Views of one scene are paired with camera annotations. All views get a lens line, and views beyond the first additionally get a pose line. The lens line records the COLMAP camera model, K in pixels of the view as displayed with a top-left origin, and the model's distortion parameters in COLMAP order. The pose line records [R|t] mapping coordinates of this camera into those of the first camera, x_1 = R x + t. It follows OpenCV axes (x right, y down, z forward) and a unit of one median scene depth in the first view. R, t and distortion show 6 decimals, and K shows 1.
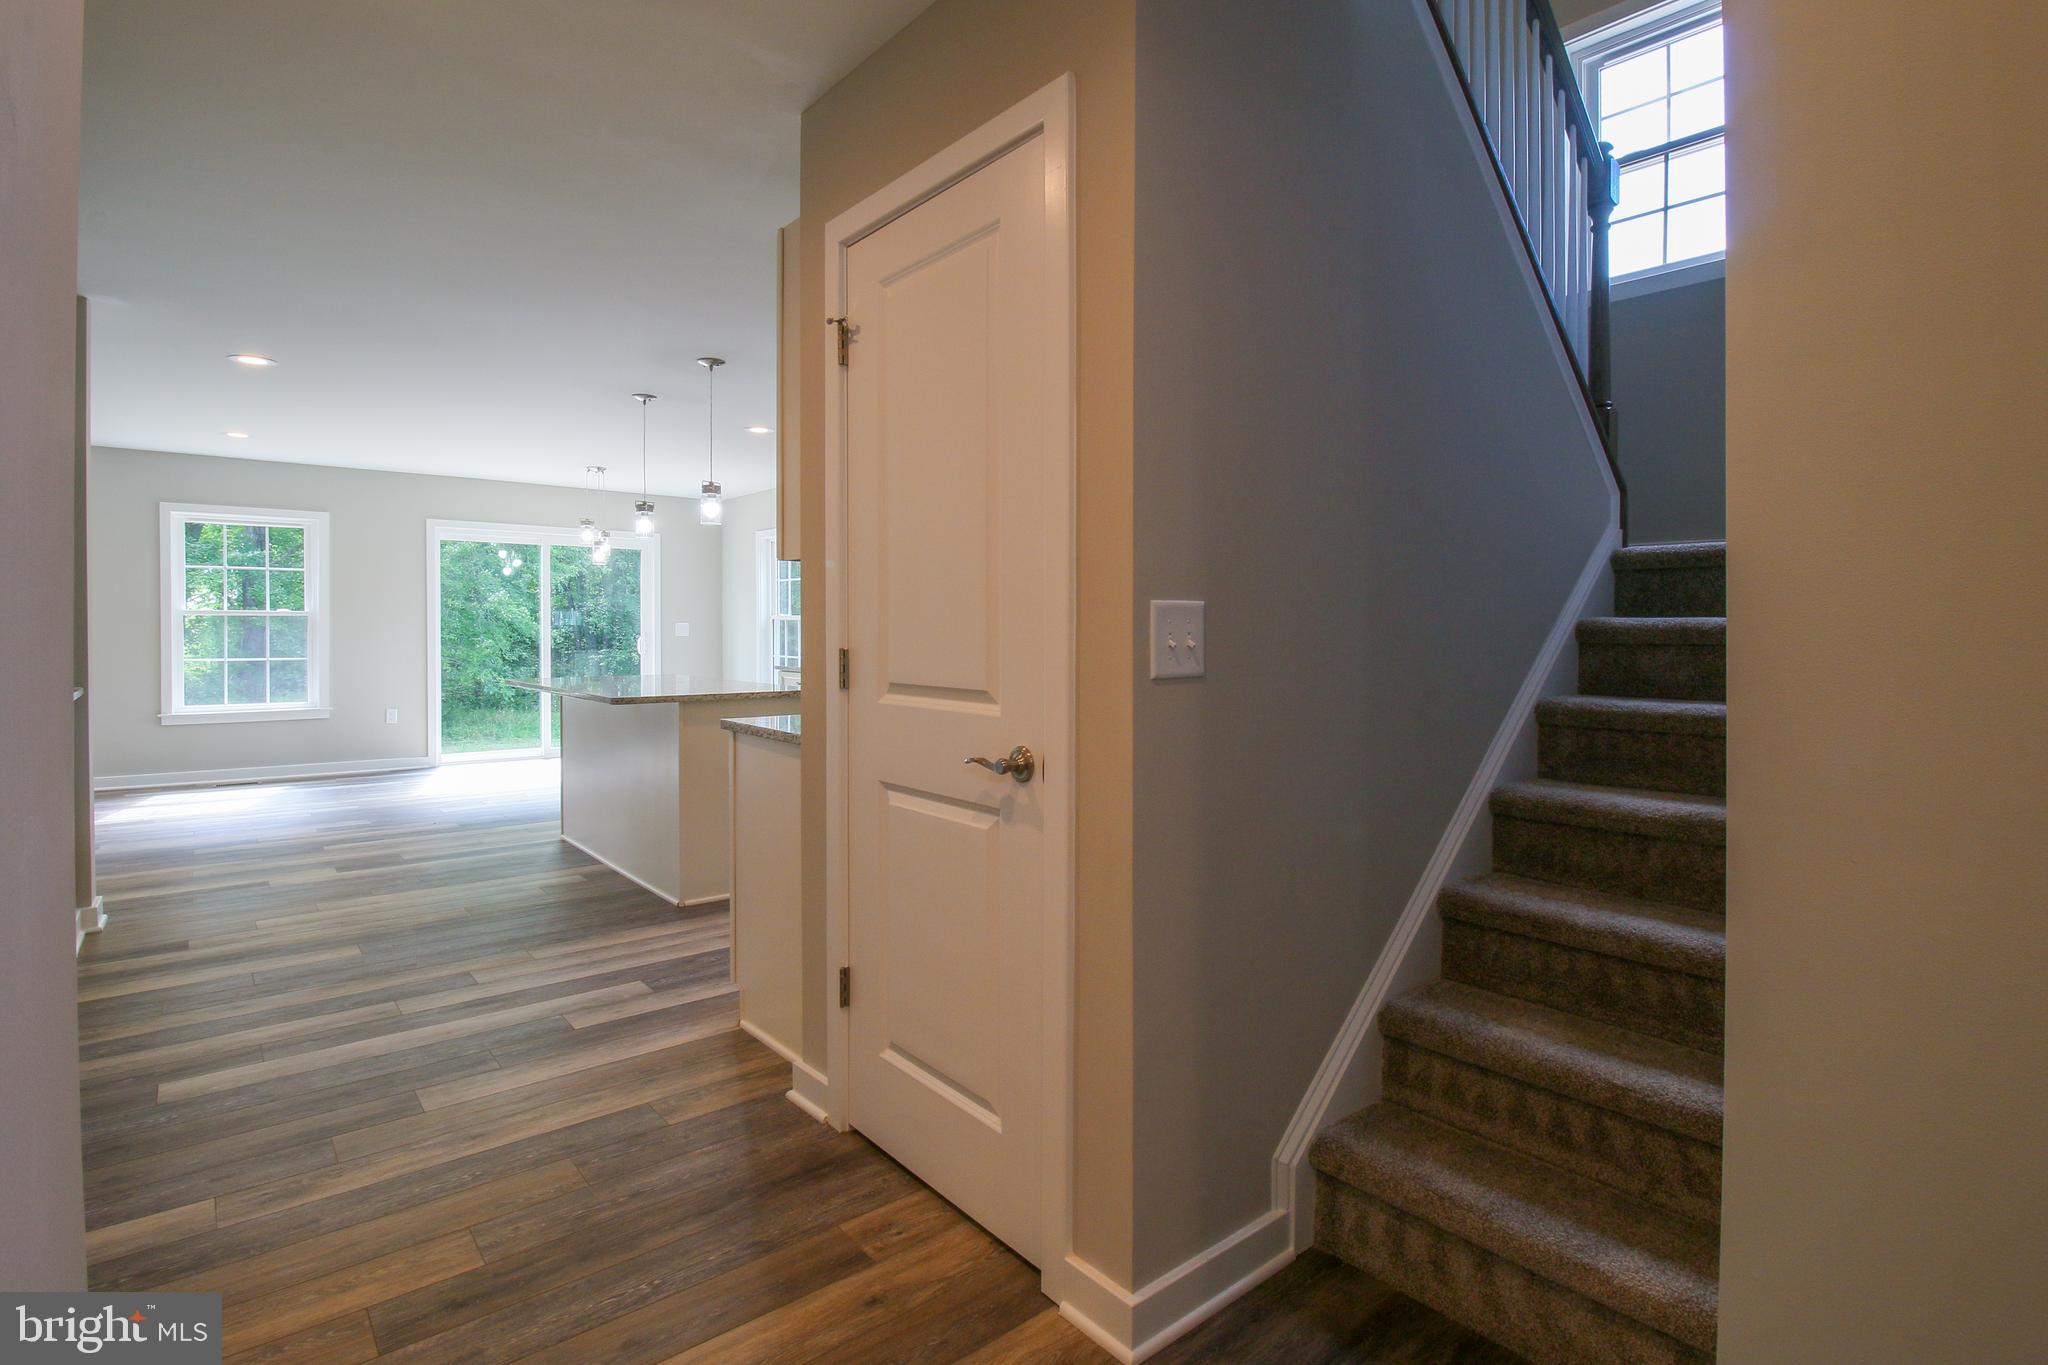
lens RADIAL K [[986.5, 0, 995.4], [0, 986.5, 649.3], [0, 0, 1]] dist [0.000122, -0.008861]
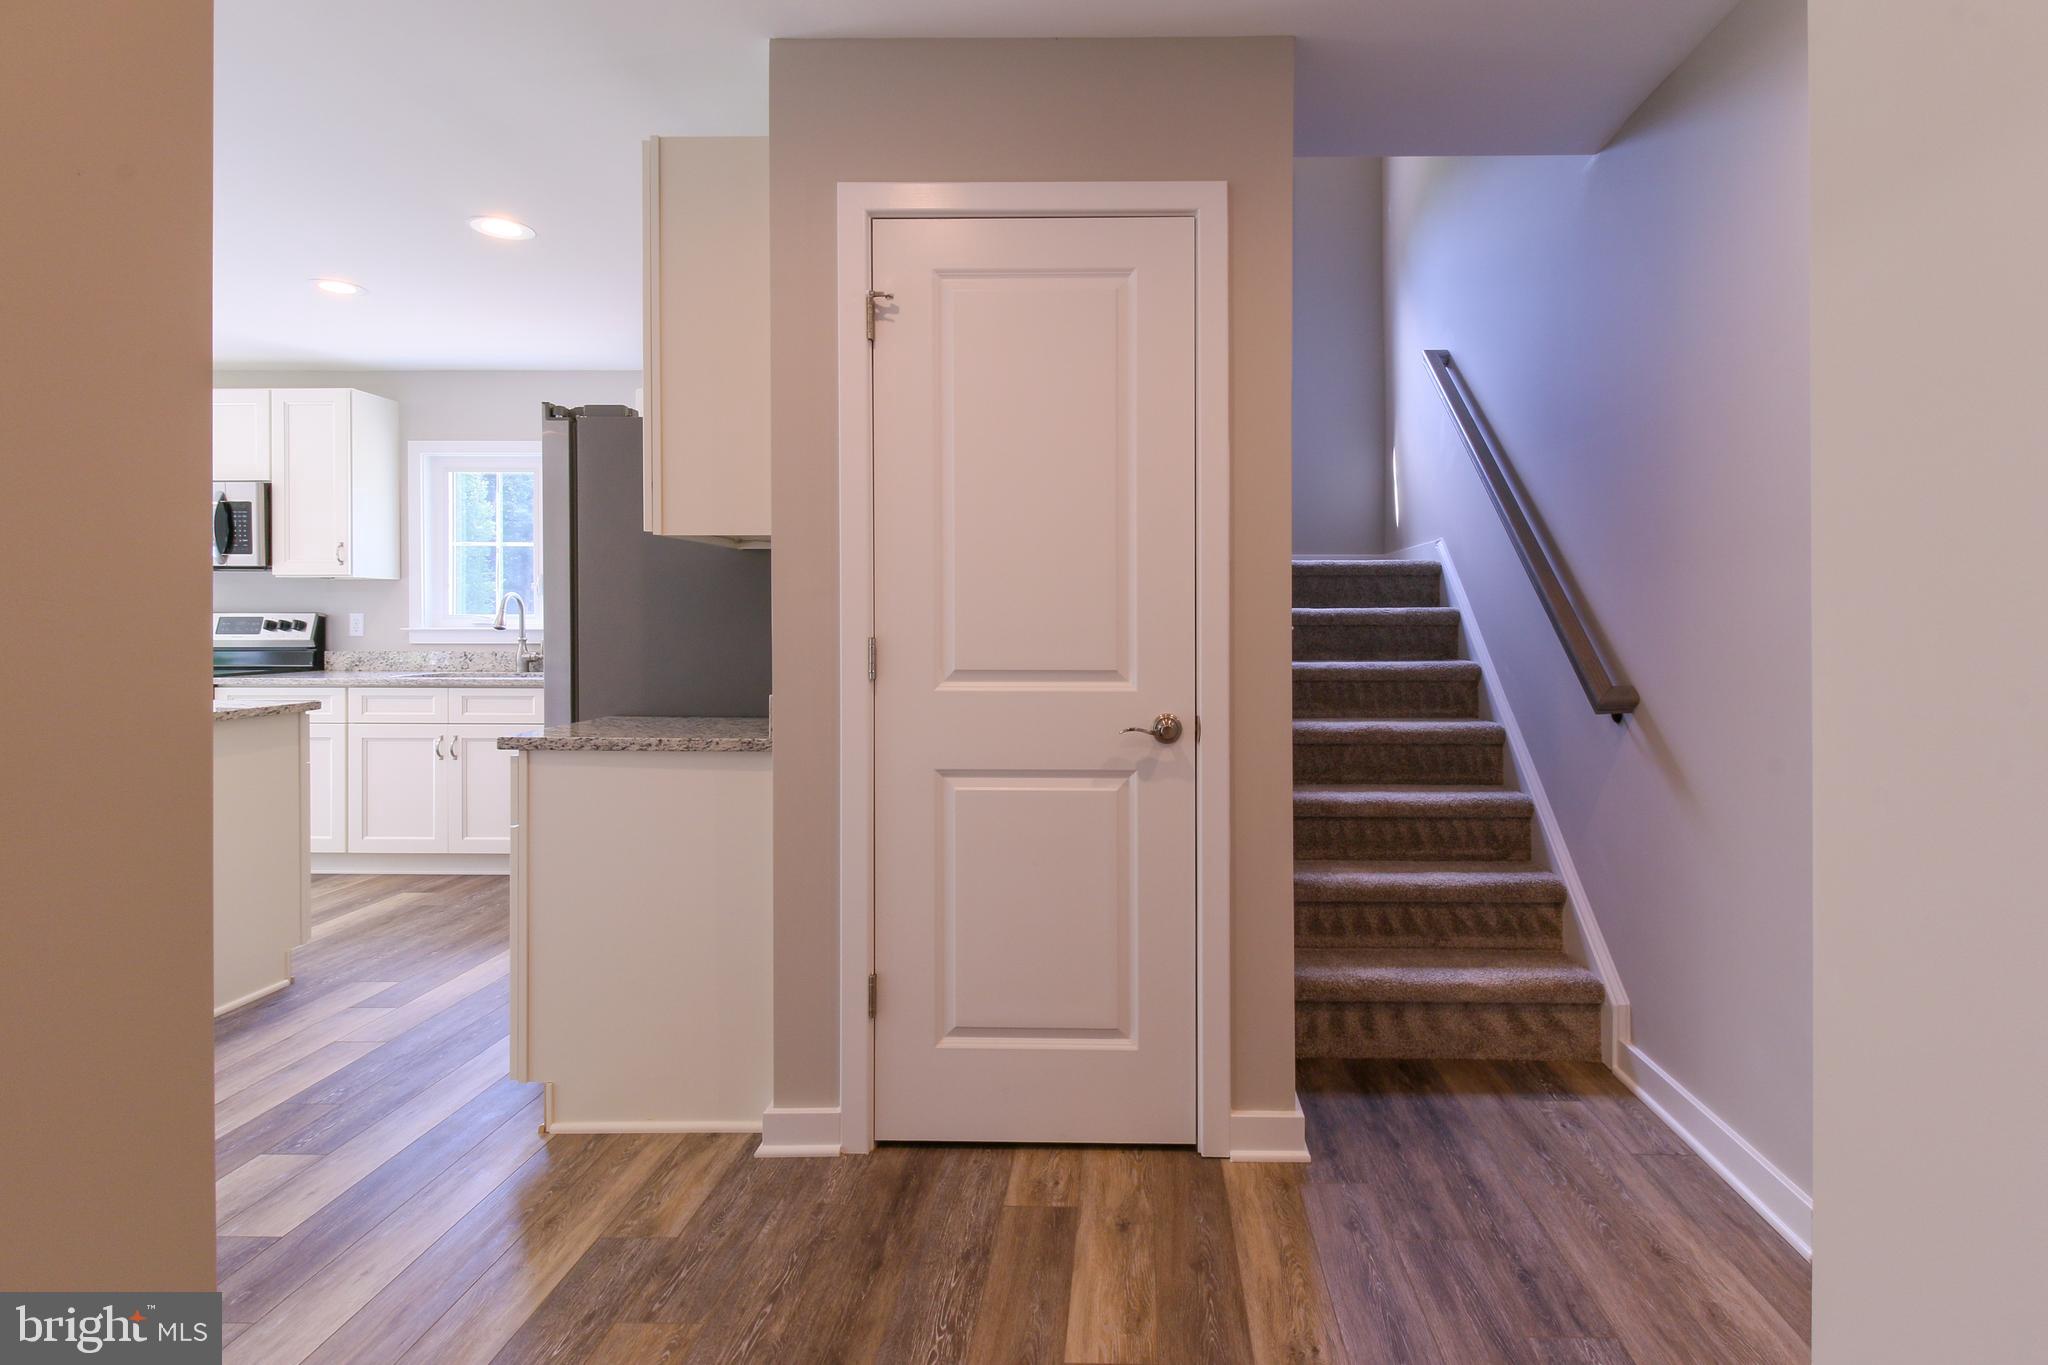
lens RADIAL K [[986.5, 0, 1095.2], [0, 986.5, 622.4], [0, 0, 1]] dist [0.000122, -0.008861]
pose [[0.657698, -0.005820, 0.753259, -0.804555], [0.021037, 0.999722, -0.010644, -0.001121], [-0.752988, 0.022847, 0.657638, 0.236065]]
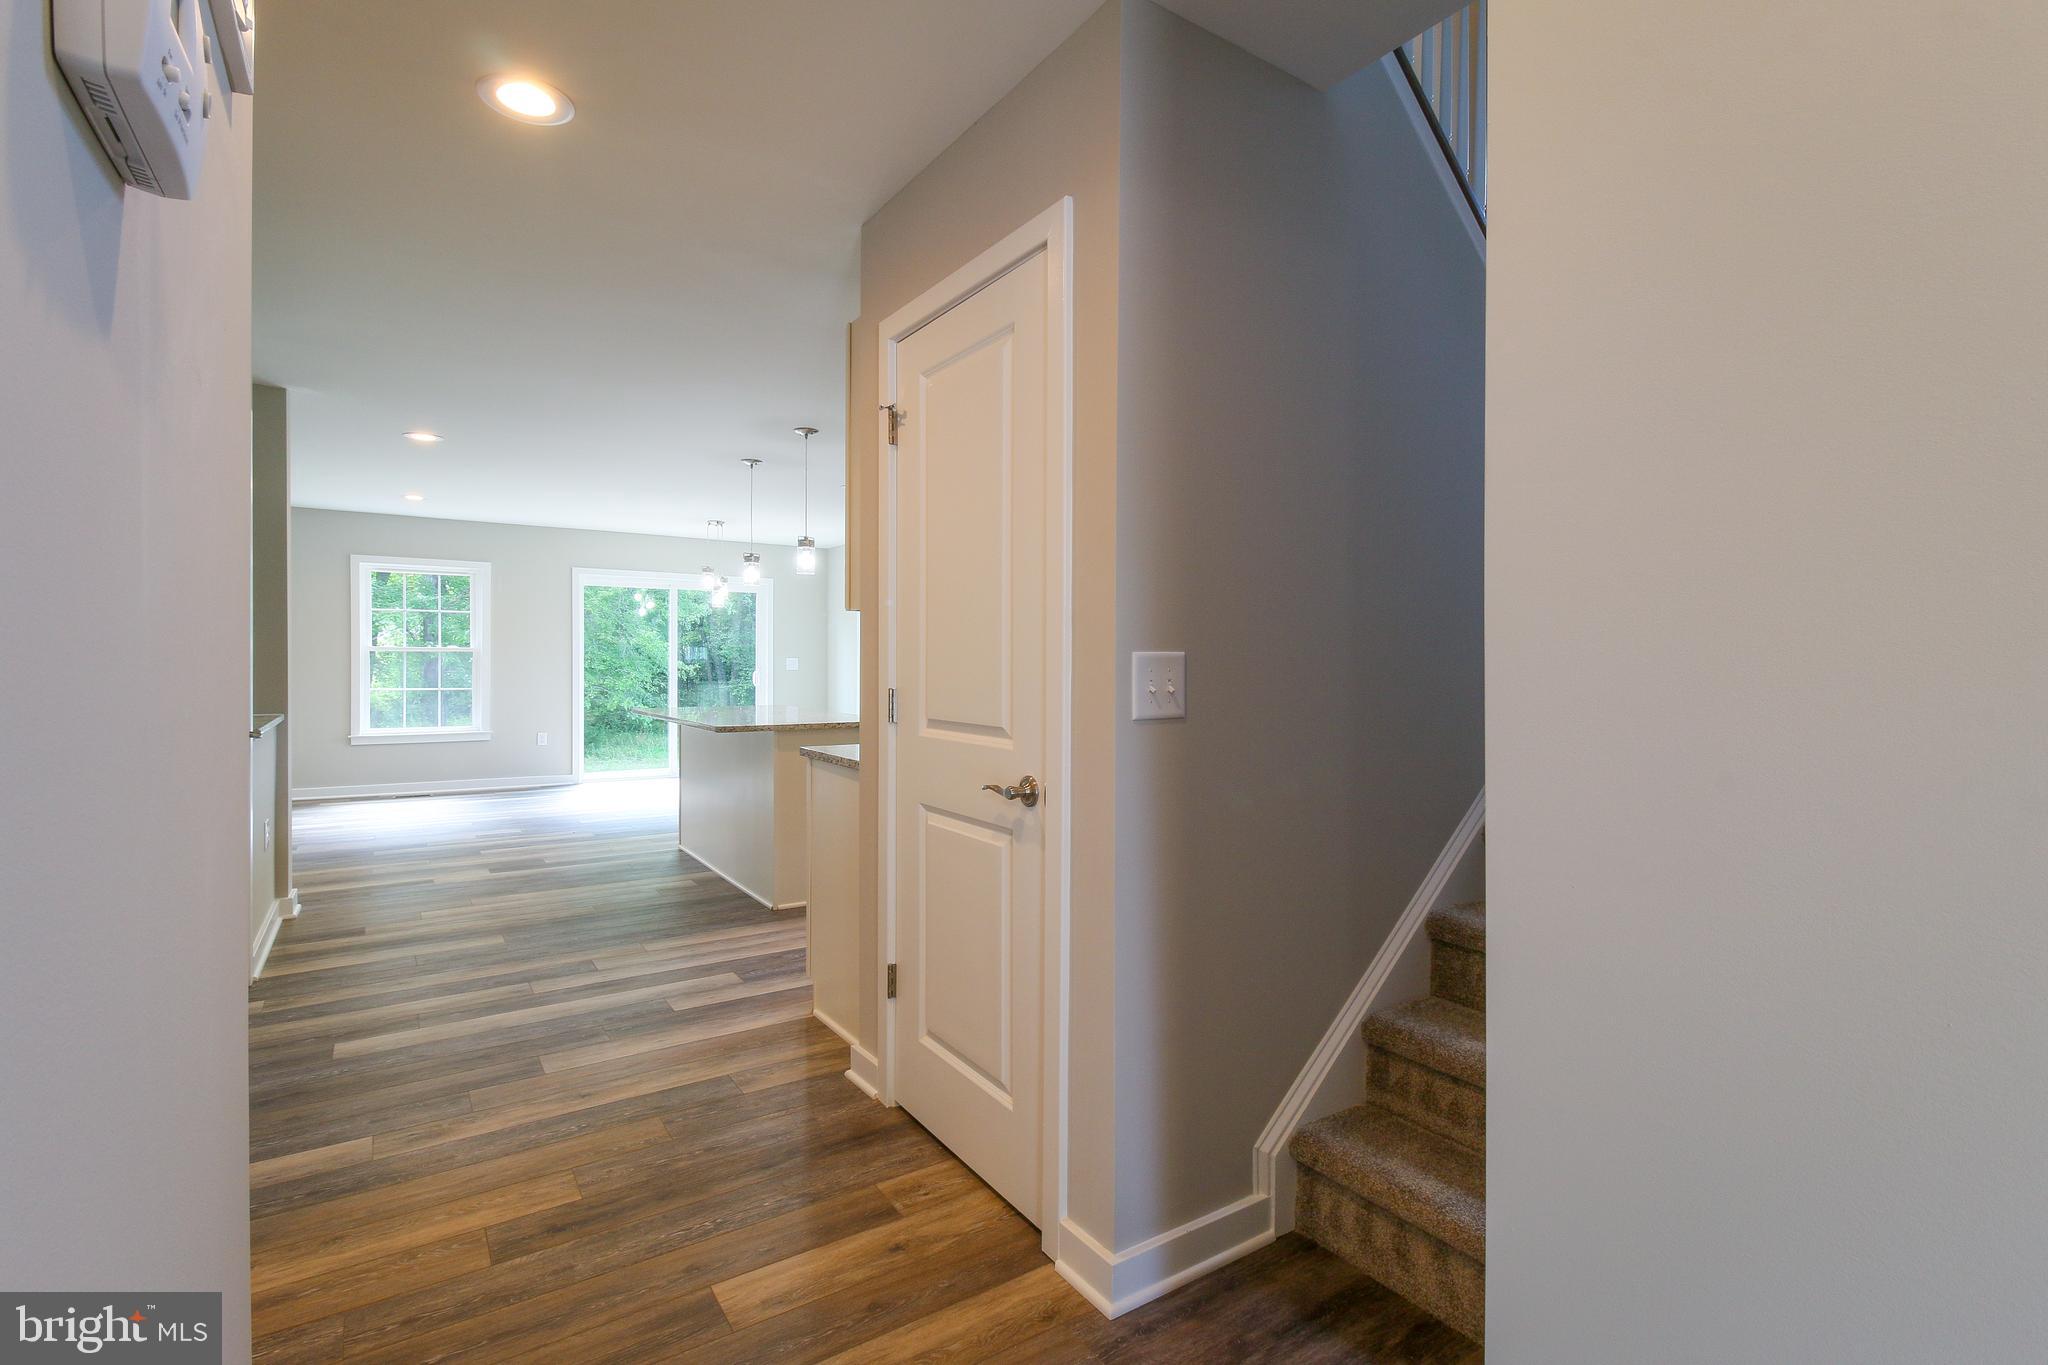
lens RADIAL K [[922.2, 0, 997.3], [0, 922.2, 678.7], [0, 0, 1]] dist [0.015352, -0.002074]
pose [[0.994870, 0.006382, -0.100961, 0.085417], [-0.006664, 0.999975, -0.002459, -0.011381], [0.100943, 0.003119, 0.994887, -0.074022]]
